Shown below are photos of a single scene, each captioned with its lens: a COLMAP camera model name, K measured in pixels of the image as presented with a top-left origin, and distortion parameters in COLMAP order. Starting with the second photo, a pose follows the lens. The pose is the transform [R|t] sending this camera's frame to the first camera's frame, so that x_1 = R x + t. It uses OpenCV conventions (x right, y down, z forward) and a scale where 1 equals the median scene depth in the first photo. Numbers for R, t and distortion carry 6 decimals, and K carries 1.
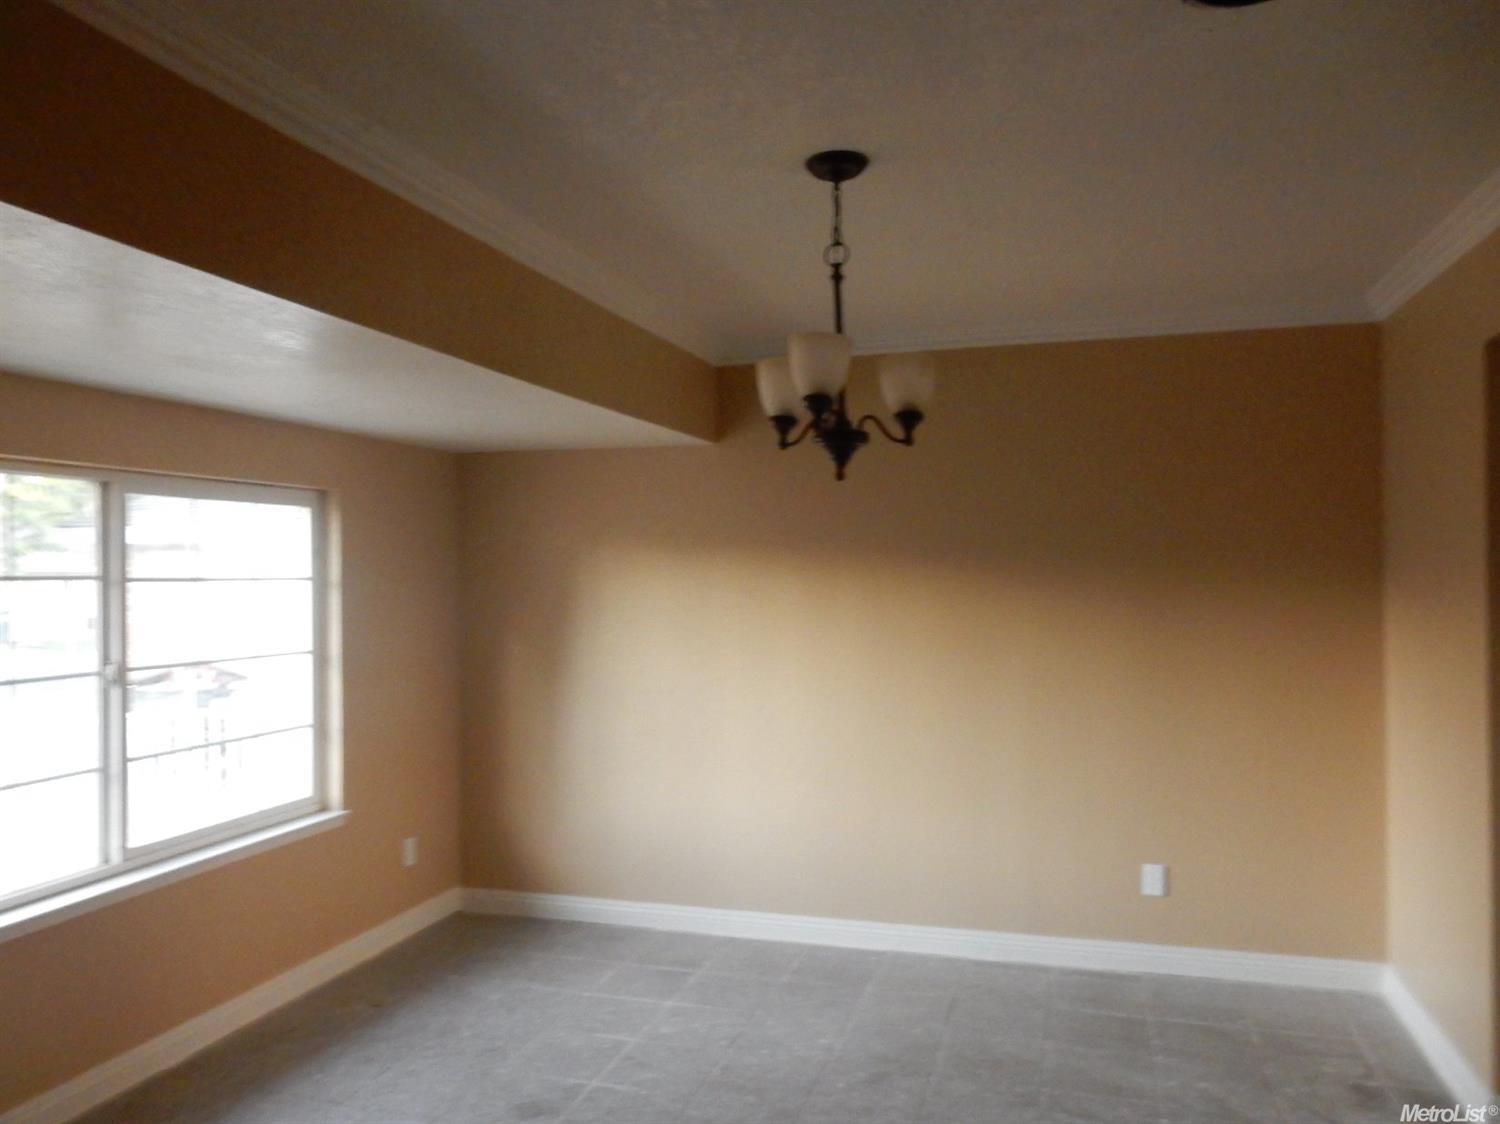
lens RADIAL K [[1106.6, 0, 748.7], [0, 1106.6, 566.3], [0, 0, 1]] dist [-0.006182, 0.001463]
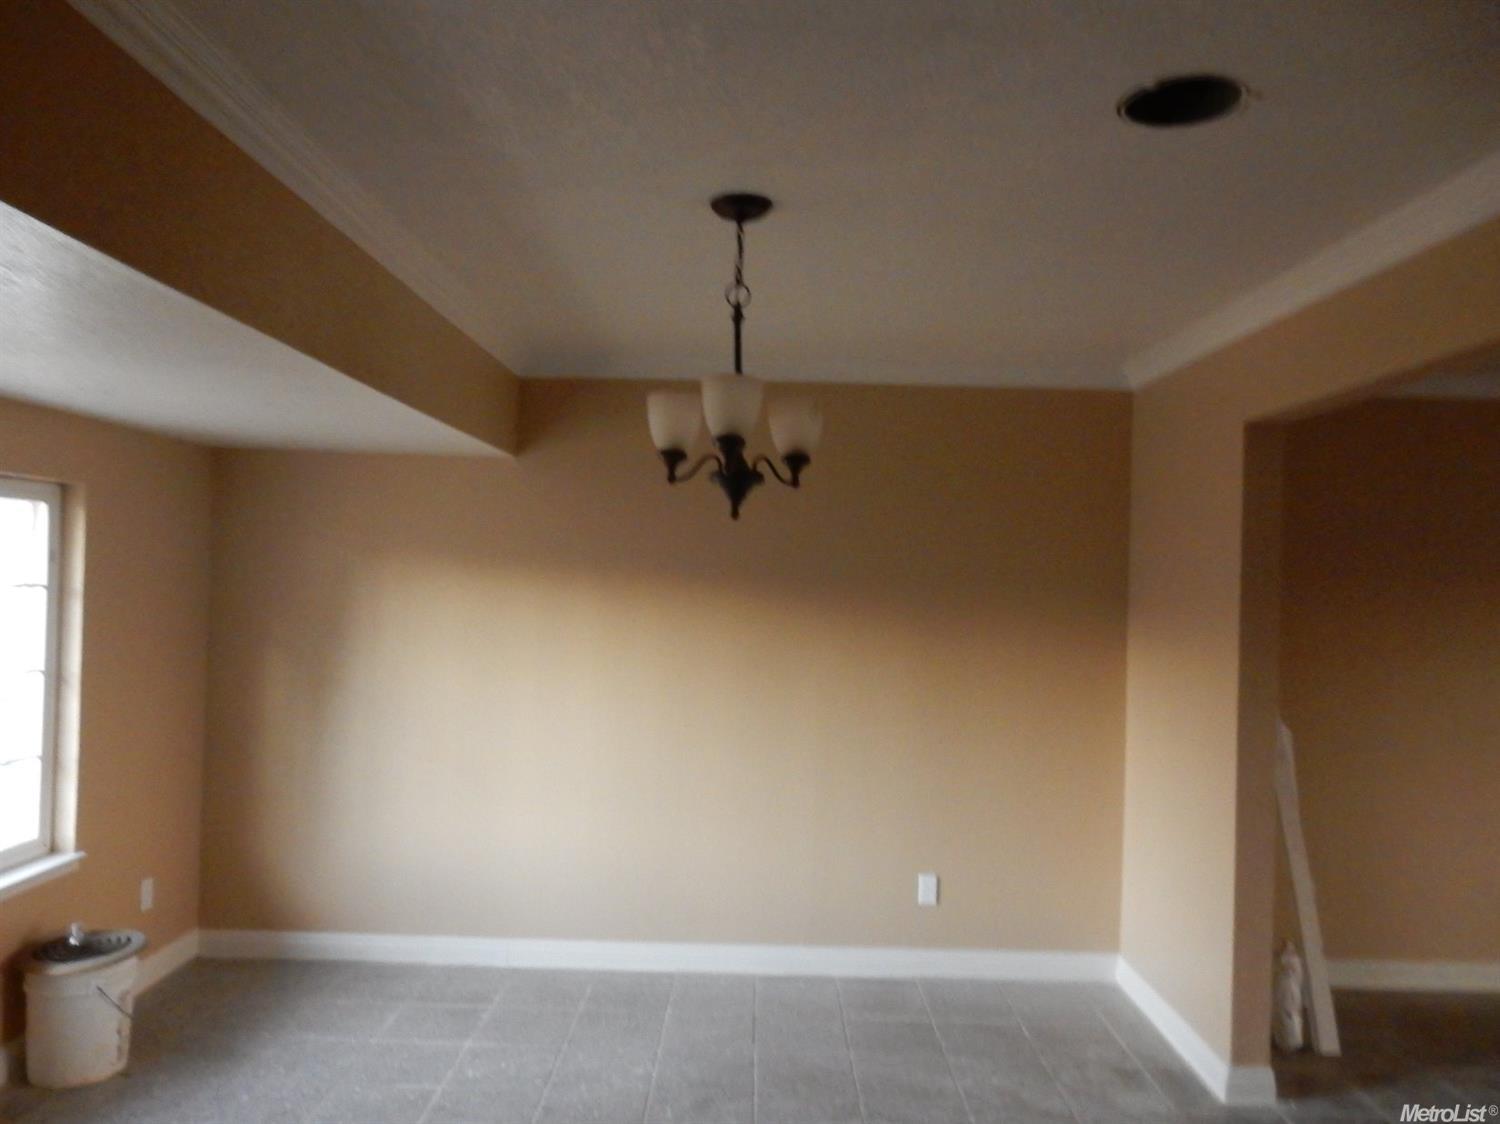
lens RADIAL K [[1110.4, 0, 741.8], [0, 1110.4, 562.9], [0, 0, 1]] dist [-0.013117, 0.005949]
pose [[0.958676, 0.035603, 0.282262, -0.130963], [-0.034858, 0.999363, -0.007661, -0.020391], [-0.282355, -0.002495, 0.959307, 0.019209]]
